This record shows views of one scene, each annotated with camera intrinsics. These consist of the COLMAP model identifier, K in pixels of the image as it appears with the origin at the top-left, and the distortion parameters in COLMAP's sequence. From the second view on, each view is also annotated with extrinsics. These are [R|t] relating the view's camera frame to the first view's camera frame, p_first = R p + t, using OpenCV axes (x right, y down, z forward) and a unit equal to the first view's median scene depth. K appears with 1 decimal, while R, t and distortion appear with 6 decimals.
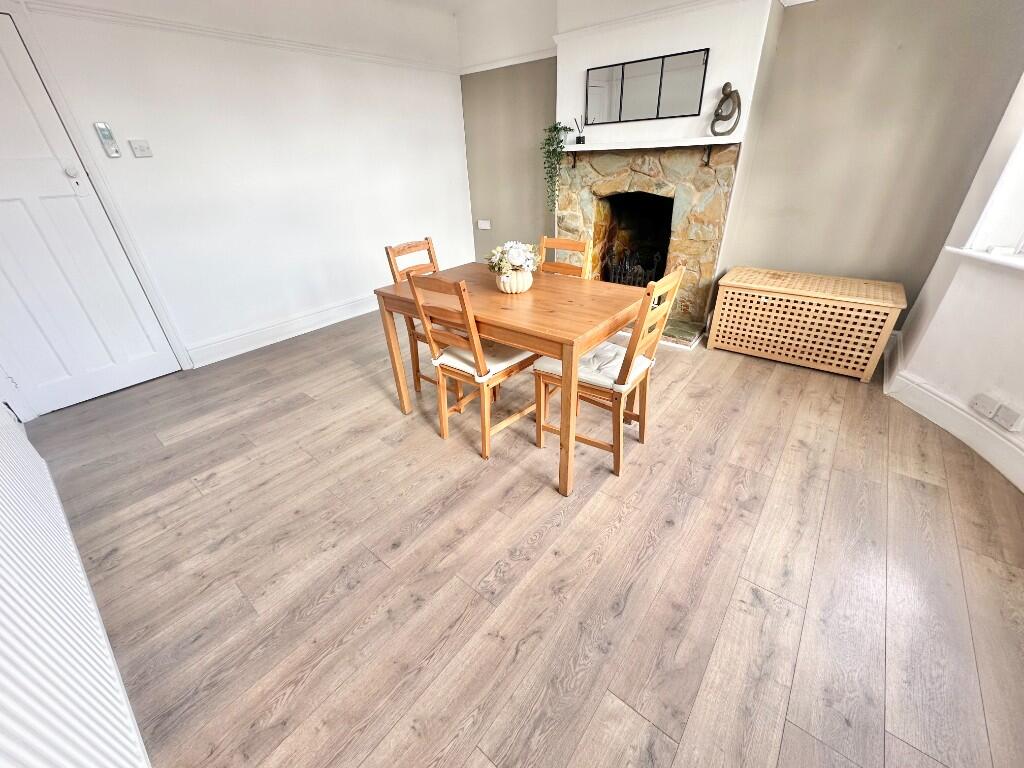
lens RADIAL K [[408.3, 0, 509.3], [0, 408.3, 382.1], [0, 0, 1]] dist [-0.004156, 0.000928]
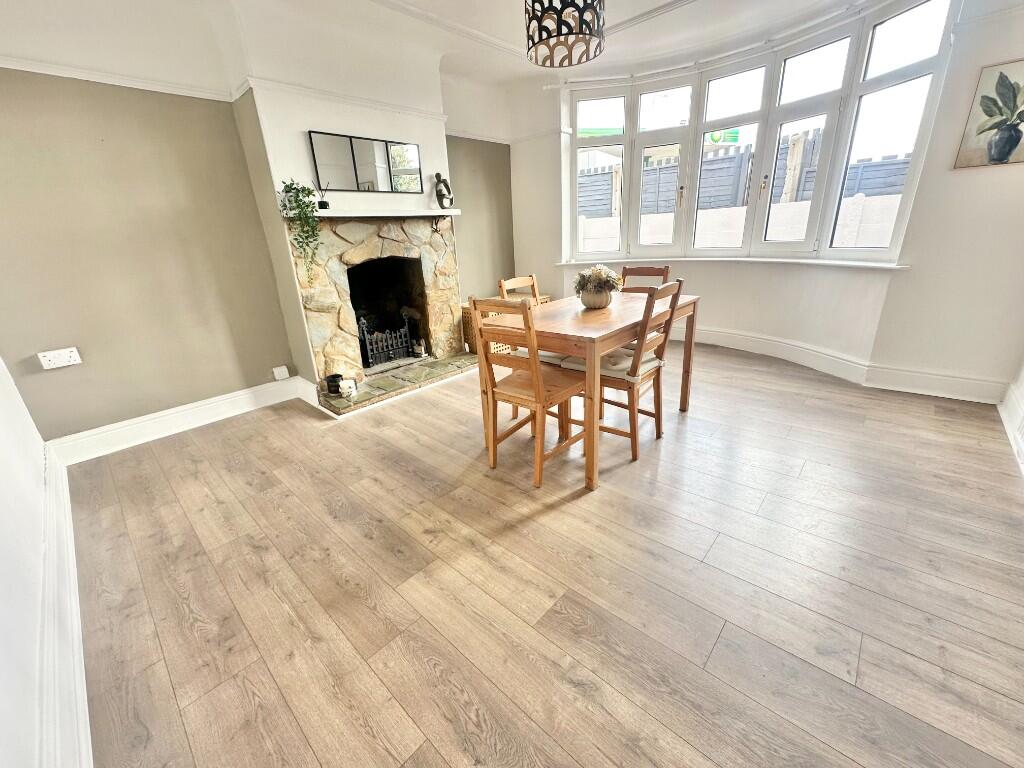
lens RADIAL K [[408.3, 0, 513.1], [0, 408.3, 383.0], [0, 0, 1]] dist [-0.004156, 0.000928]
pose [[0.064870, -0.313437, 0.947391, -0.734031], [0.525182, 0.817994, 0.234667, -0.280180], [-0.848514, 0.482330, 0.217675, 0.656200]]
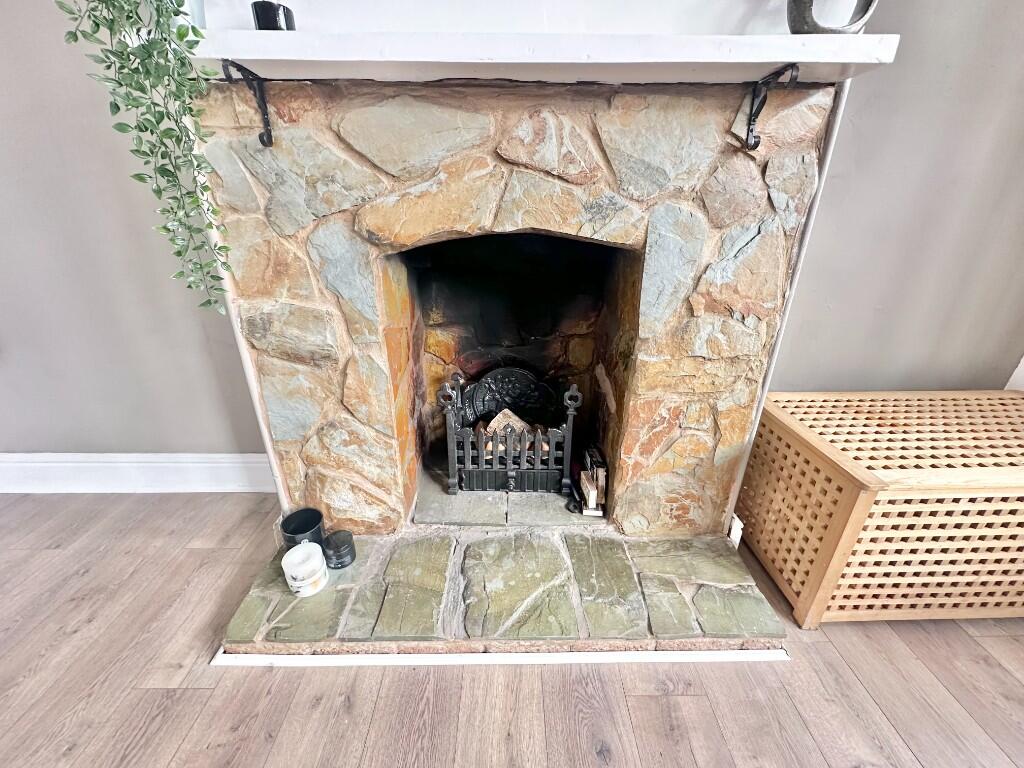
lens RADIAL K [[408.3, 0, 509.8], [0, 408.3, 382.0], [0, 0, 1]] dist [-0.004156, 0.000928]
pose [[0.768433, -0.207669, 0.605297, 0.092485], [0.281732, 0.959066, -0.028620, -0.346909], [-0.574576, 0.192525, 0.795485, 0.773140]]
